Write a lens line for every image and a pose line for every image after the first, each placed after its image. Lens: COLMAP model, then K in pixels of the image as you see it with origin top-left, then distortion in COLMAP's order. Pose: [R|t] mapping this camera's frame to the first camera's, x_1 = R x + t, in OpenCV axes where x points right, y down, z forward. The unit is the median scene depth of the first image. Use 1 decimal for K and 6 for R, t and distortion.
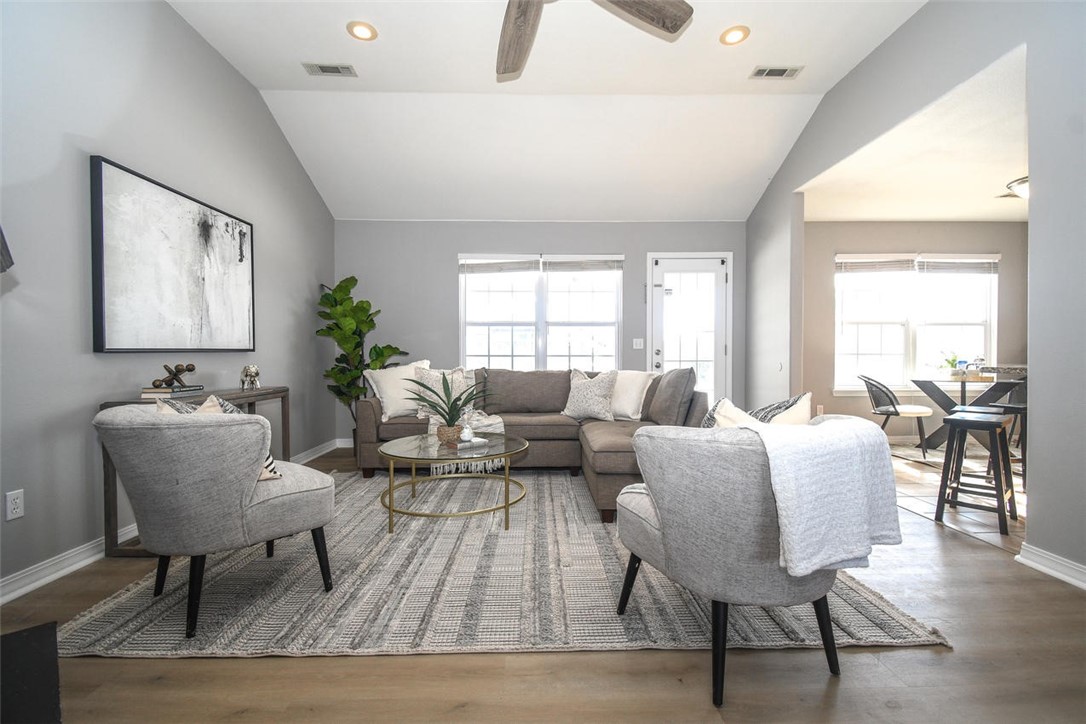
lens RADIAL K [[478.6, 0, 546.6], [0, 478.6, 359.9], [0, 0, 1]] dist [0.048475, -0.030975]
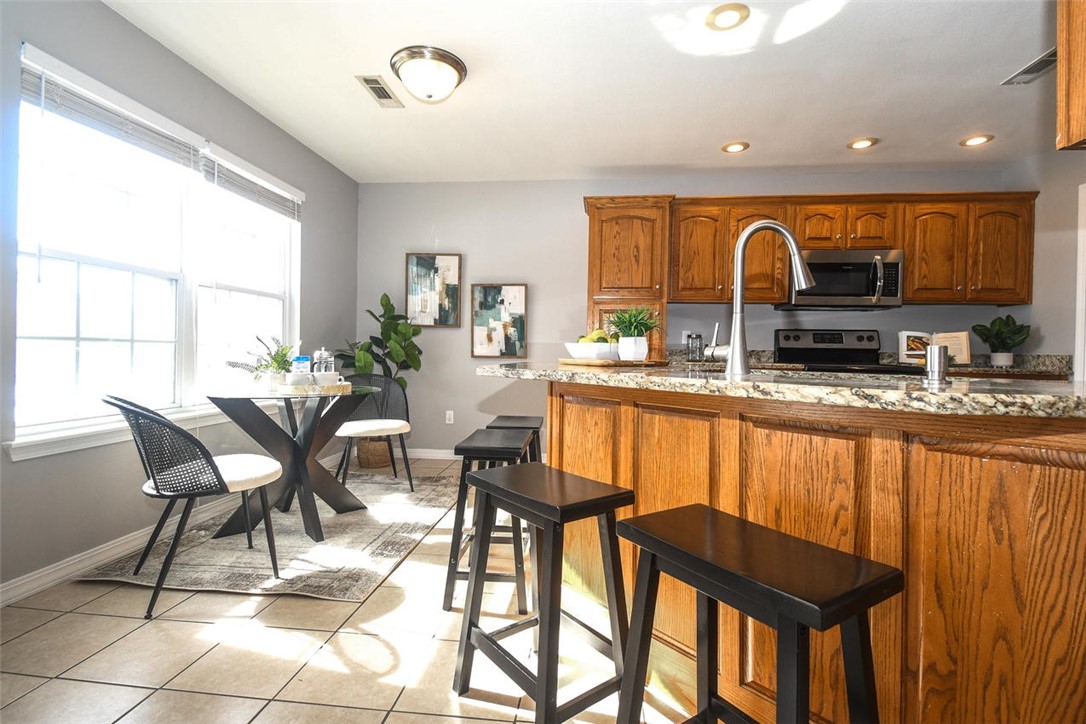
lens RADIAL K [[504.0, 0, 543.9], [0, 504.0, 355.6], [0, 0, 1]] dist [0.051317, -0.036758]
pose [[0.130056, -0.004604, 0.991496, 0.395939], [-0.005947, 0.999968, 0.005424, -0.005147], [-0.991489, -0.006601, 0.130024, 0.806472]]
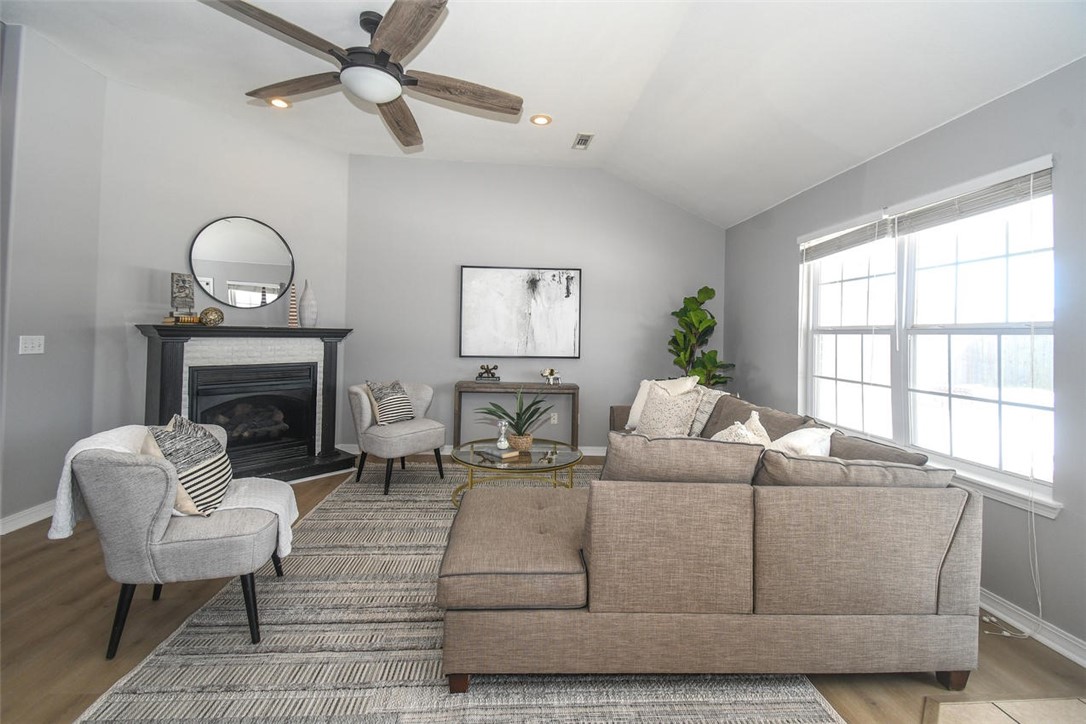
lens RADIAL K [[472.7, 0, 546.1], [0, 472.7, 328.8], [0, 0, 1]] dist [0.048210, -0.028636]
pose [[0.051011, -0.012152, -0.998624, 0.716212], [-0.034894, 0.999294, -0.013943, -0.075666], [0.998088, 0.035558, 0.050551, 0.775593]]
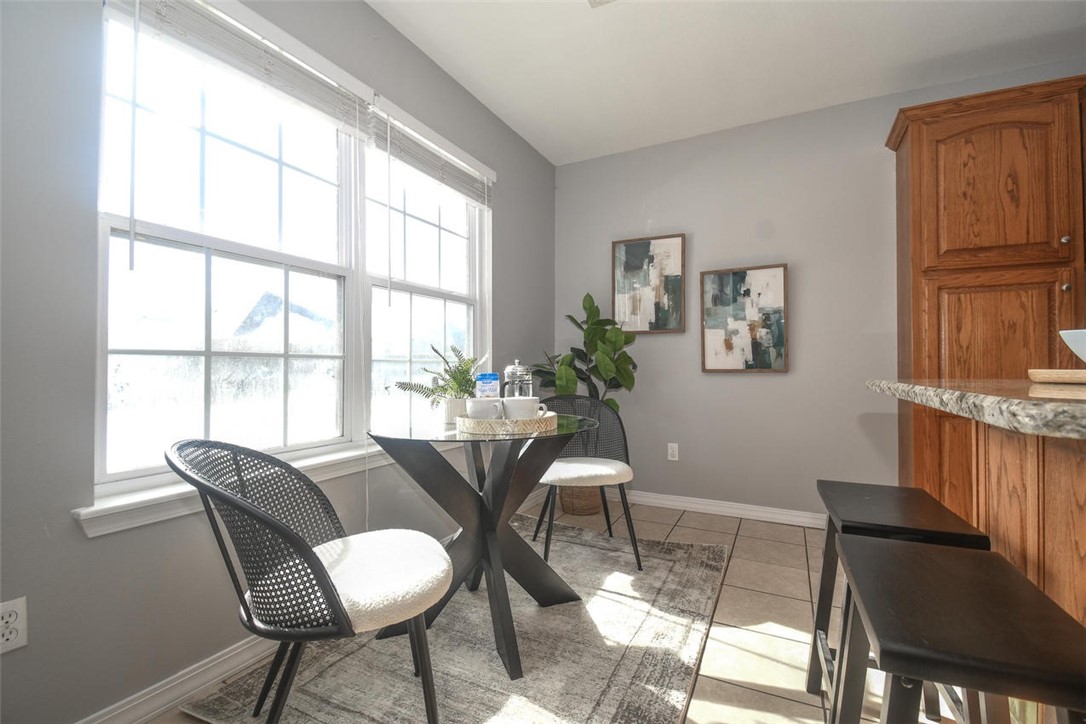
lens RADIAL K [[478.6, 0, 546.6], [0, 478.6, 359.9], [0, 0, 1]] dist [0.048475, -0.030975]
pose [[0.467824, 0.011130, 0.883751, 0.676506], [0.012231, 0.999743, -0.019066, -0.001756], [-0.883737, 0.019729, 0.467568, 0.970098]]
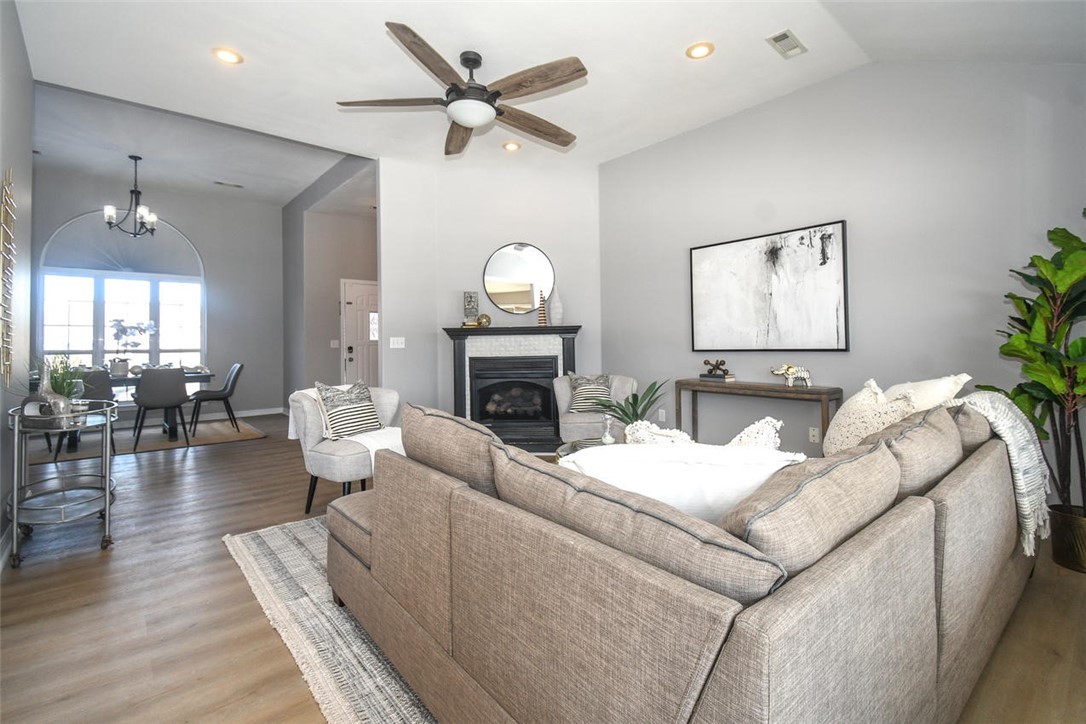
lens RADIAL K [[491.5, 0, 540.5], [0, 491.5, 332.7], [0, 0, 1]] dist [0.033525, -0.019890]
pose [[-0.774533, -0.002711, -0.632528, 0.455442], [0.004671, 0.999939, -0.010005, -0.044090], [0.632516, -0.010703, -0.774473, 1.285990]]
